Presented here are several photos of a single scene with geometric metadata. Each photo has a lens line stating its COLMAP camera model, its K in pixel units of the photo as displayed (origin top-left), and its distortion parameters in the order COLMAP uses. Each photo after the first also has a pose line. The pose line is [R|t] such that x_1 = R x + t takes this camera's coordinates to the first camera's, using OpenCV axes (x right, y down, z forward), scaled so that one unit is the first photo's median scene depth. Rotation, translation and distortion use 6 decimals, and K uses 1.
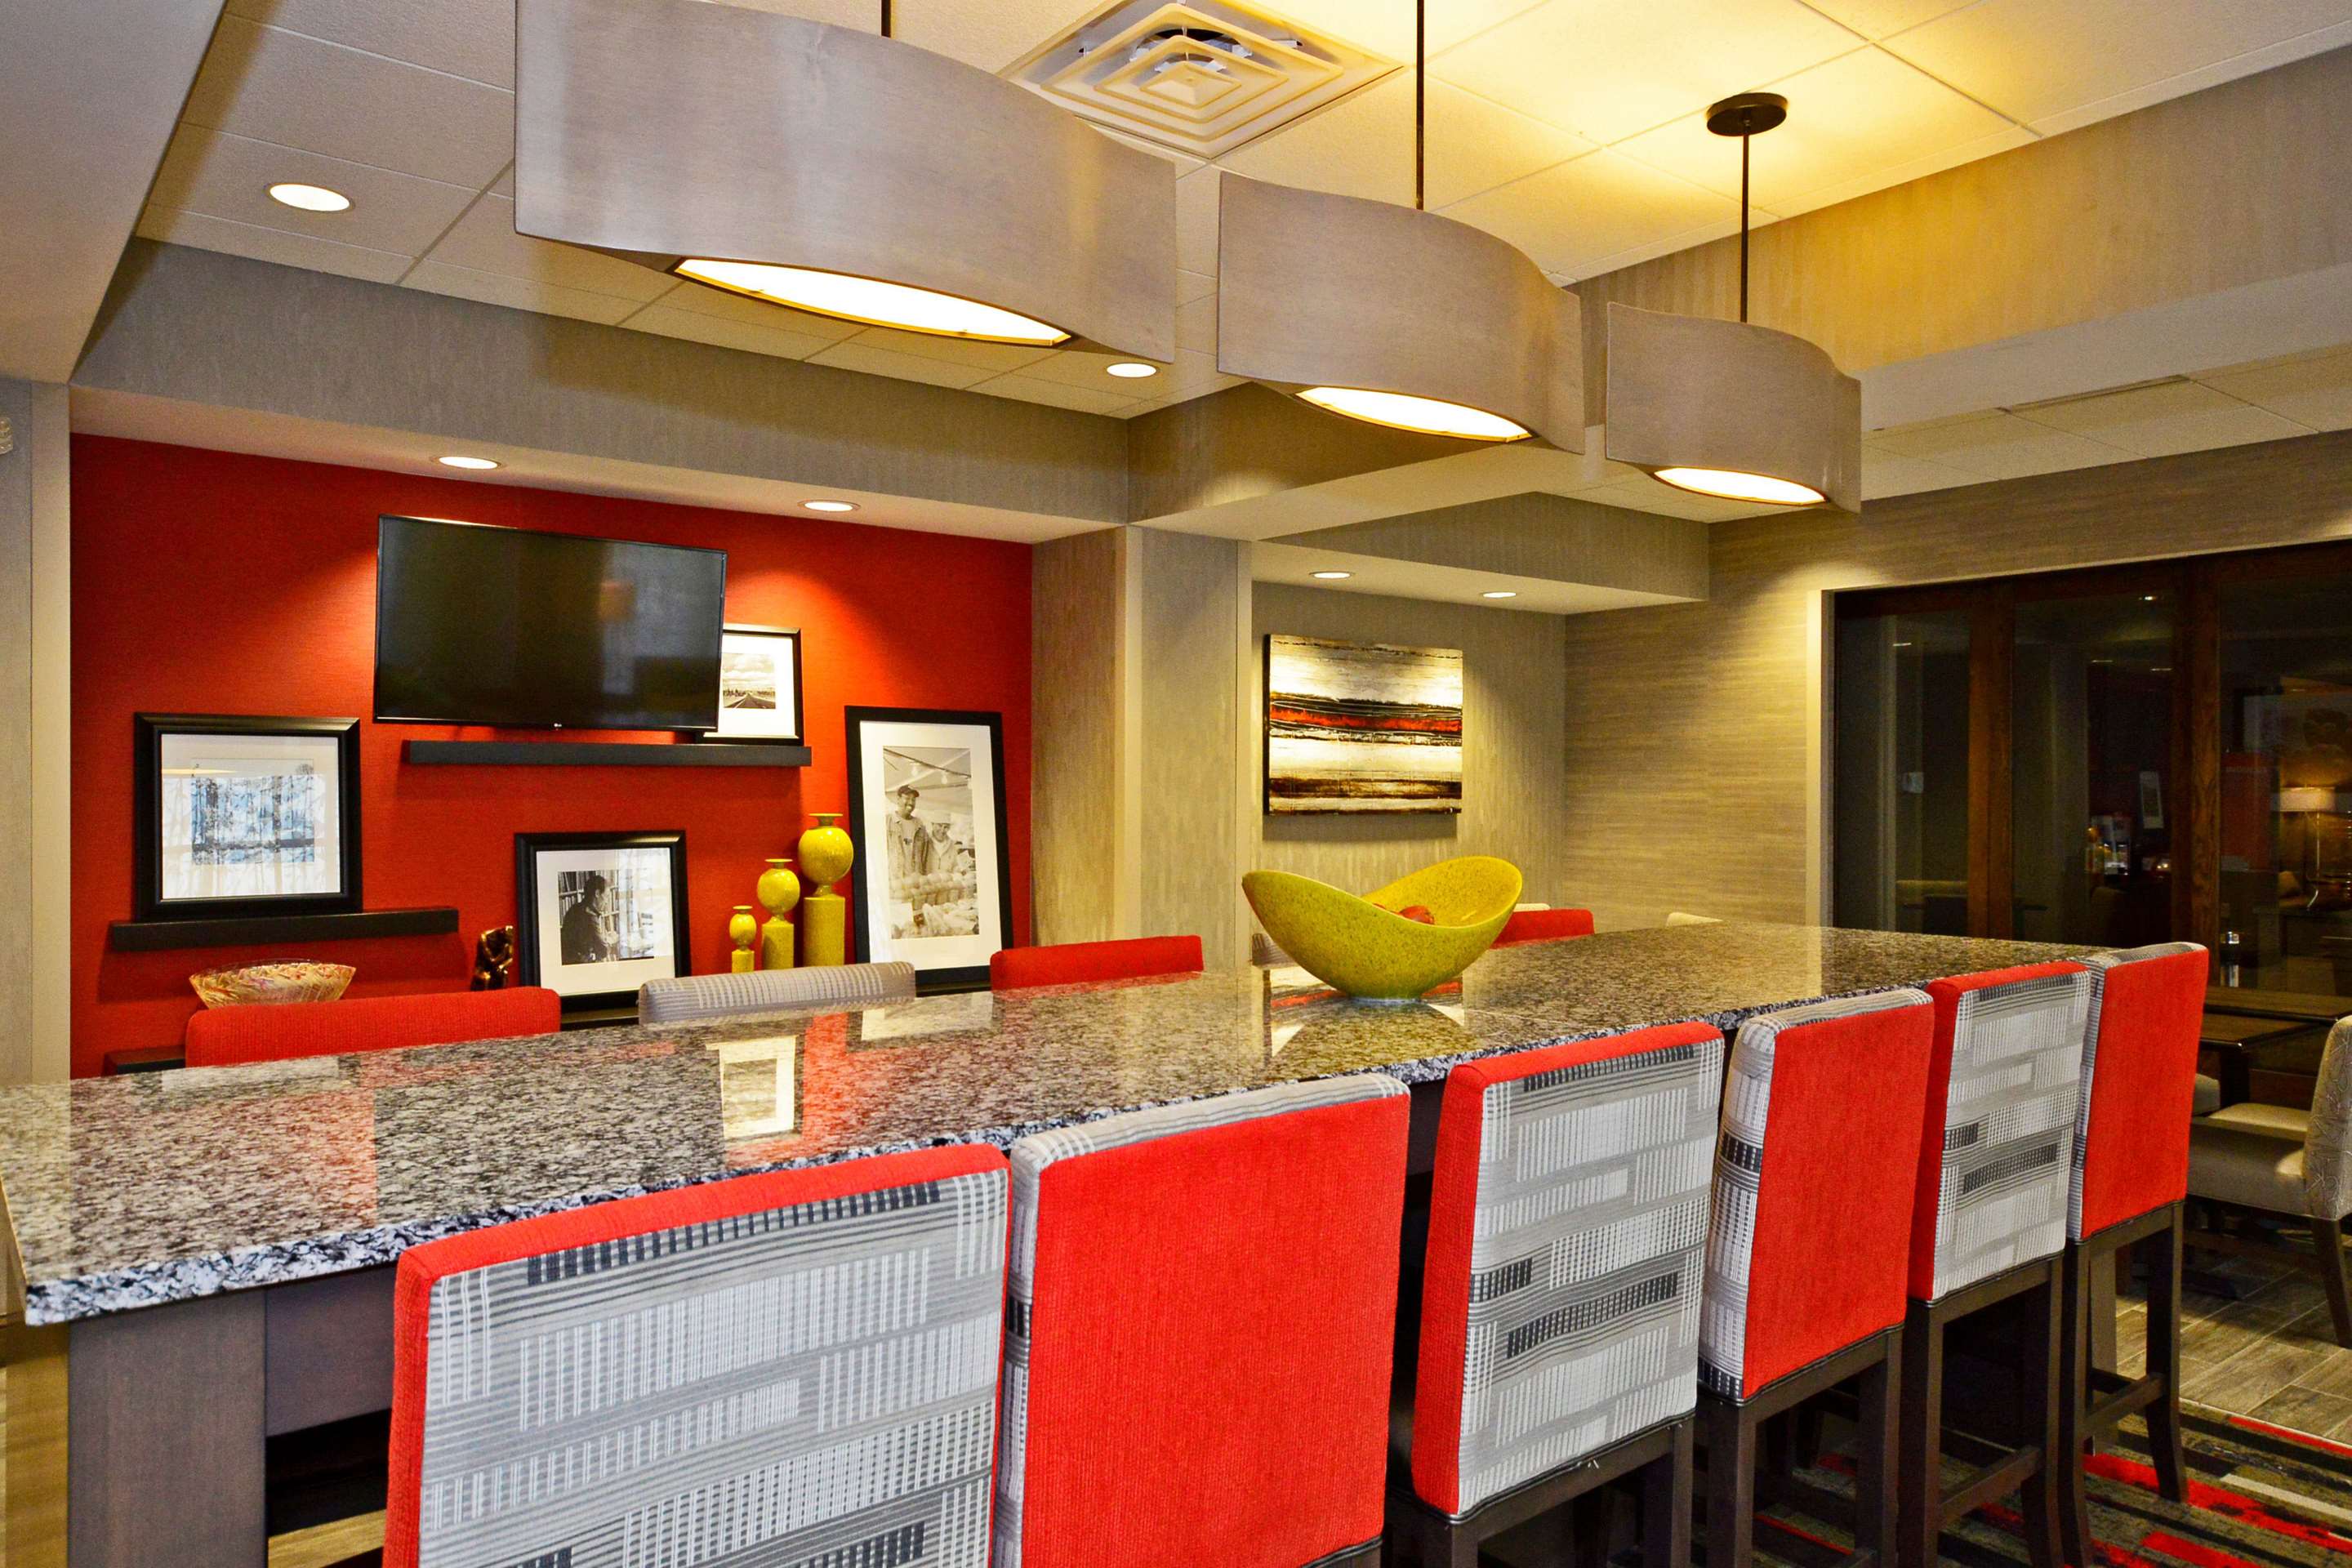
lens RADIAL K [[1582.9, 0, 1176.9], [0, 1582.9, 783.3], [0, 0, 1]] dist [0.015730, 0.008906]
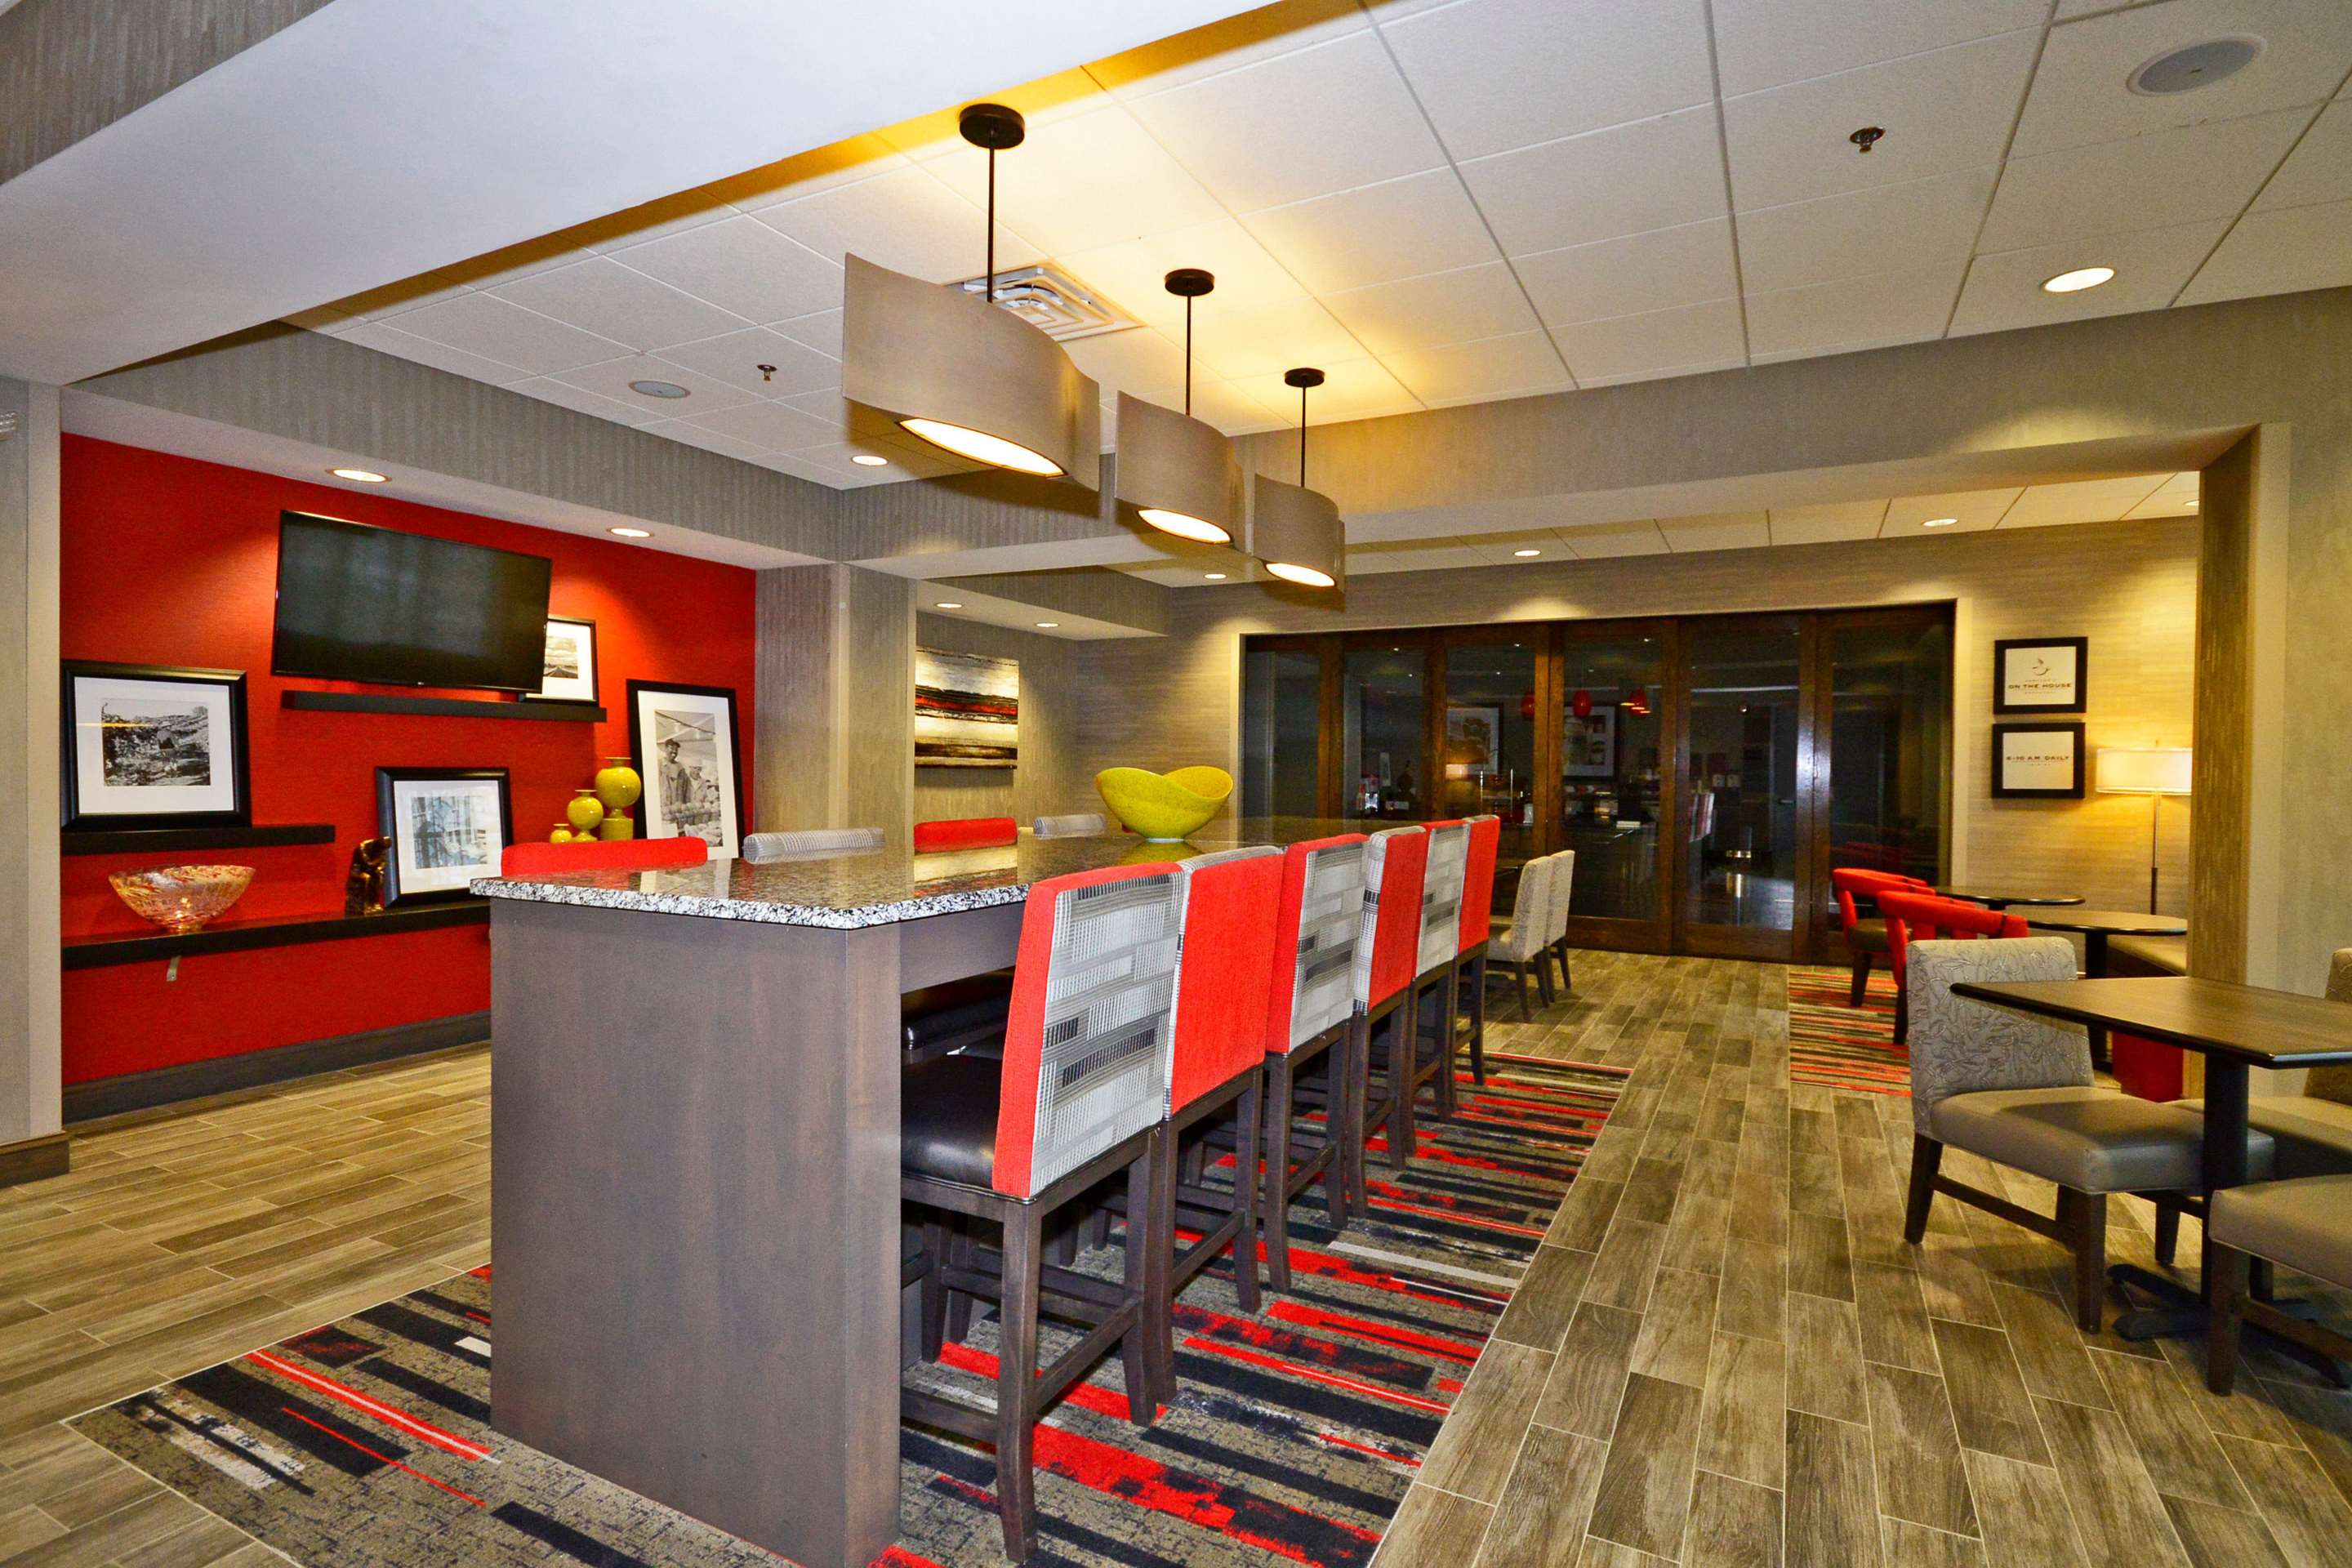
lens RADIAL K [[1183.0, 0, 1172.4], [0, 1183.0, 787.6], [0, 0, 1]] dist [0.005989, 0.000203]
pose [[0.917043, 0.003716, 0.398771, -0.188434], [-0.011158, 0.999804, 0.016343, 0.023065], [-0.398632, -0.019436, 0.916905, -0.125316]]
